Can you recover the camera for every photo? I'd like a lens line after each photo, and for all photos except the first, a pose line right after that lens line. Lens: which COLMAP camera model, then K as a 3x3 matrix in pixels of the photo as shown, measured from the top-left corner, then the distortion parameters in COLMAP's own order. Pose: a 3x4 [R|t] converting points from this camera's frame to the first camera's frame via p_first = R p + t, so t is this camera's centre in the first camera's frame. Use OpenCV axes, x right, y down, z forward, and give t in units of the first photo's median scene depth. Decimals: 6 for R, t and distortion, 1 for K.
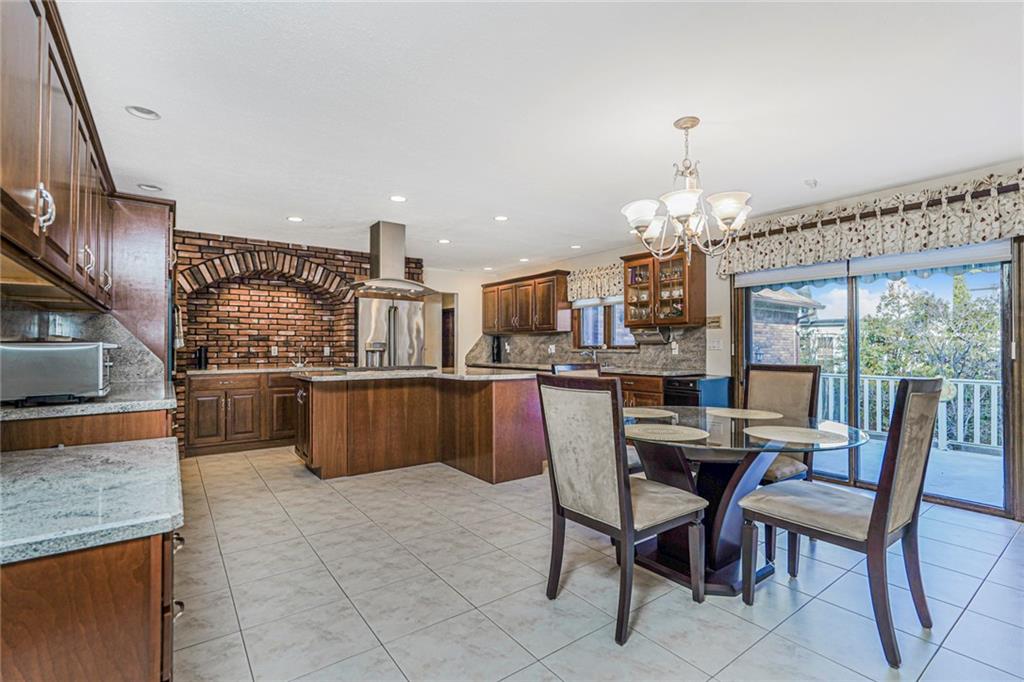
lens RADIAL K [[462.2, 0, 496.9], [0, 462.2, 347.6], [0, 0, 1]] dist [-0.016040, 0.010514]
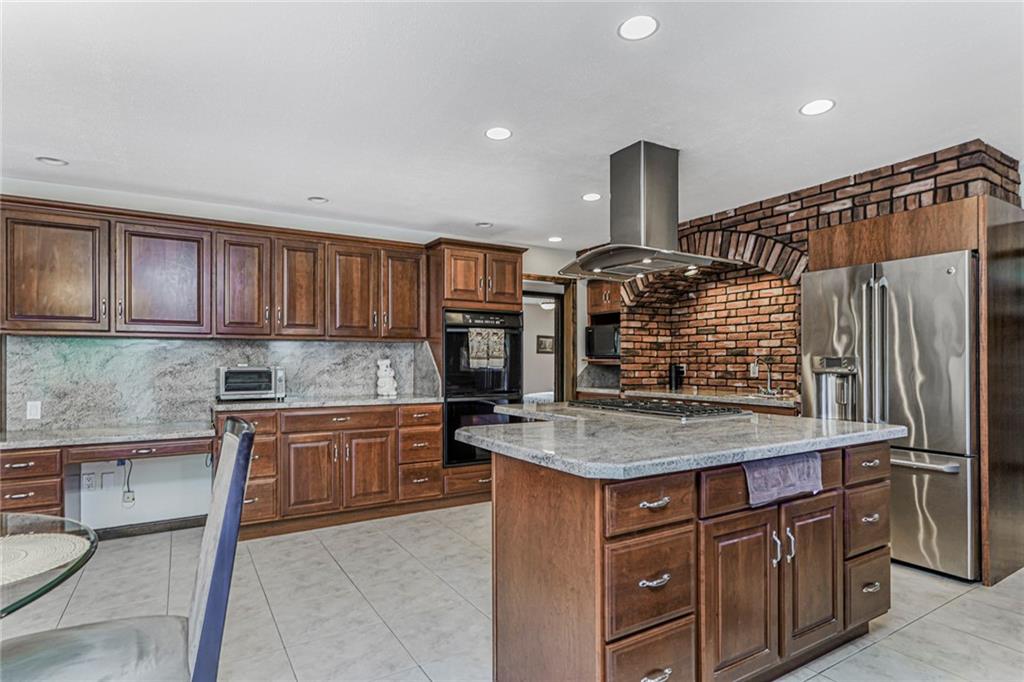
lens RADIAL K [[539.7, 0, 518.1], [0, 539.7, 356.8], [0, 0, 1]] dist [-0.007077, -0.000694]
pose [[-0.053123, -0.007025, -0.998563, 0.349681], [0.004041, 0.999966, -0.007250, -0.008669], [0.998580, -0.004420, -0.053093, 0.717918]]
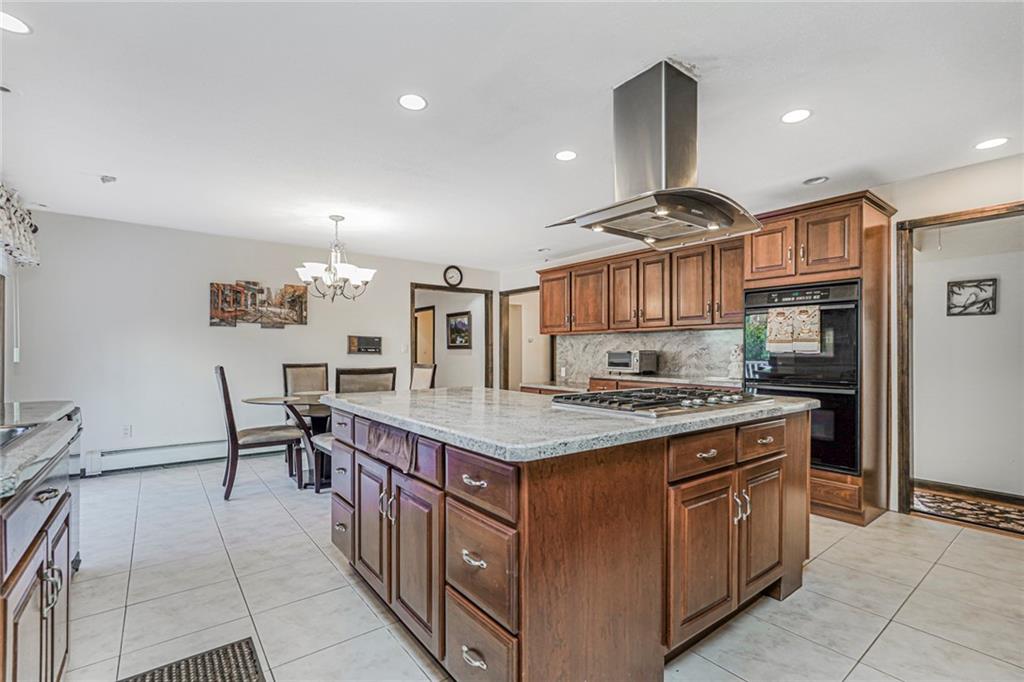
lens RADIAL K [[462.2, 0, 514.8], [0, 462.2, 352.8], [0, 0, 1]] dist [-0.016040, 0.010514]
pose [[-0.998921, -0.000281, -0.046441, -0.064161], [-0.000253, 1.000000, -0.000612, 0.002106], [0.046441, -0.000600, -0.998921, 1.186130]]
